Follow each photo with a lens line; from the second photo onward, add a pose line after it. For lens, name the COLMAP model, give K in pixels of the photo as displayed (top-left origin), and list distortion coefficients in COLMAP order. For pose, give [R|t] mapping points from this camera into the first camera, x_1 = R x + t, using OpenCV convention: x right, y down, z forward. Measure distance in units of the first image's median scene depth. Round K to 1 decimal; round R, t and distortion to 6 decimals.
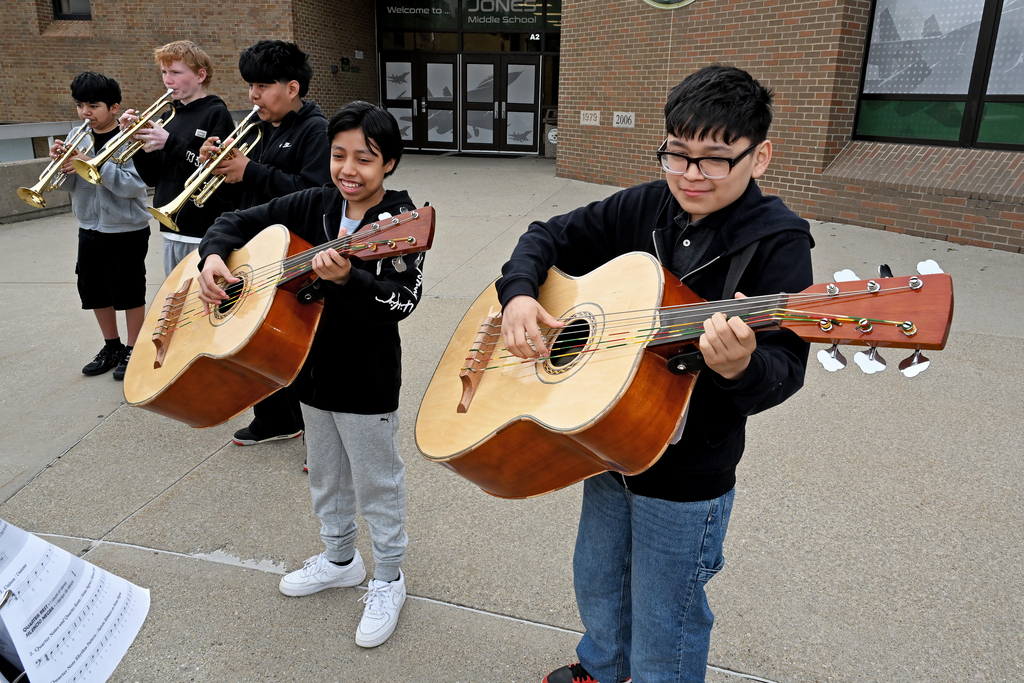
lens RADIAL K [[740.7, 0, 548.6], [0, 740.7, 313.1], [0, 0, 1]] dist [0.006438, -0.007960]
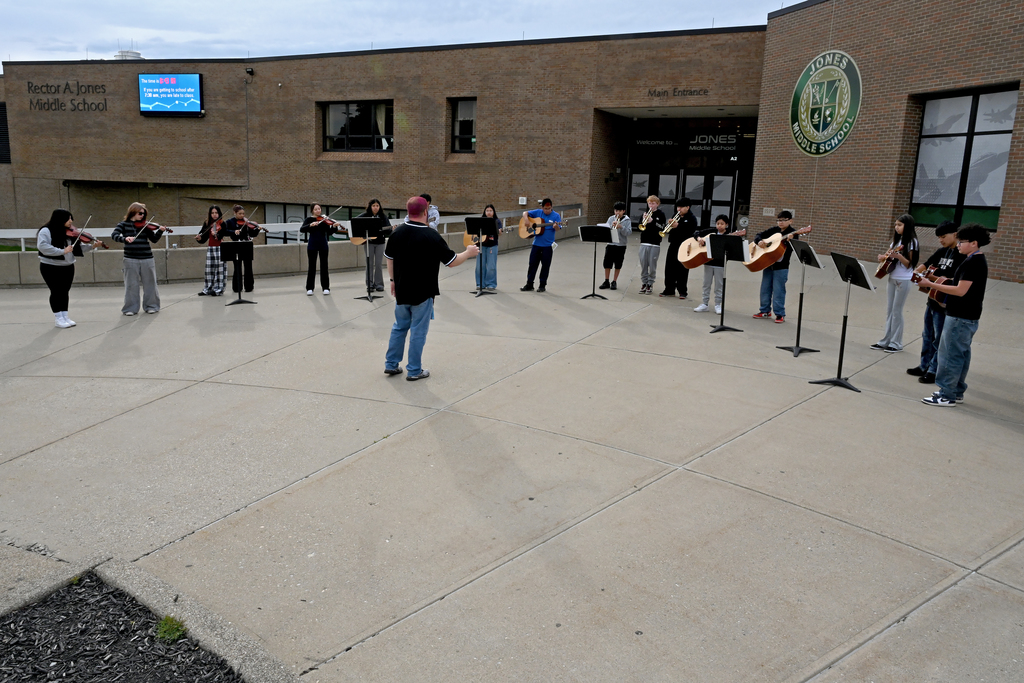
lens RADIAL K [[740.7, 0, 508.4], [0, 740.7, 319.3], [0, 0, 1]] dist [0.006438, -0.007960]
pose [[0.960468, 0.051595, -0.273569, -0.060509], [-0.079641, 0.992530, -0.092418, 0.281405], [0.266757, 0.110551, 0.957402, -1.147310]]
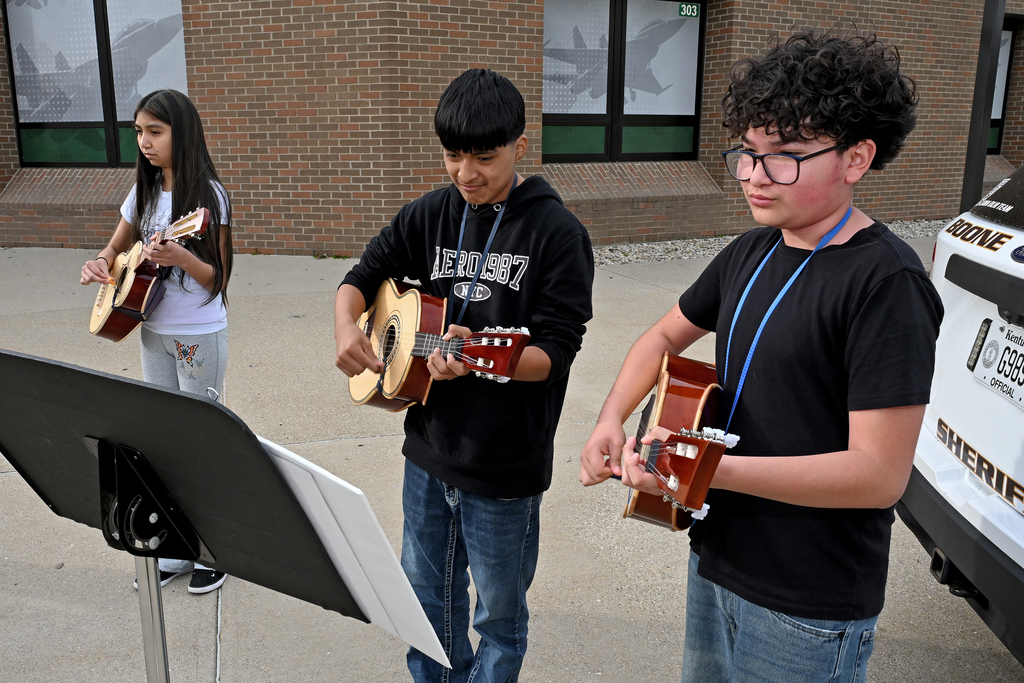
lens RADIAL K [[886.1, 0, 450.4], [0, 886.1, 361.1], [0, 0, 1]] dist [-0.002941, 0.000191]
pose [[0.760539, -0.191869, 0.620296, 0.045760], [0.206977, 0.977144, 0.048476, 0.093401], [-0.615419, 0.091519, 0.782869, -0.307243]]
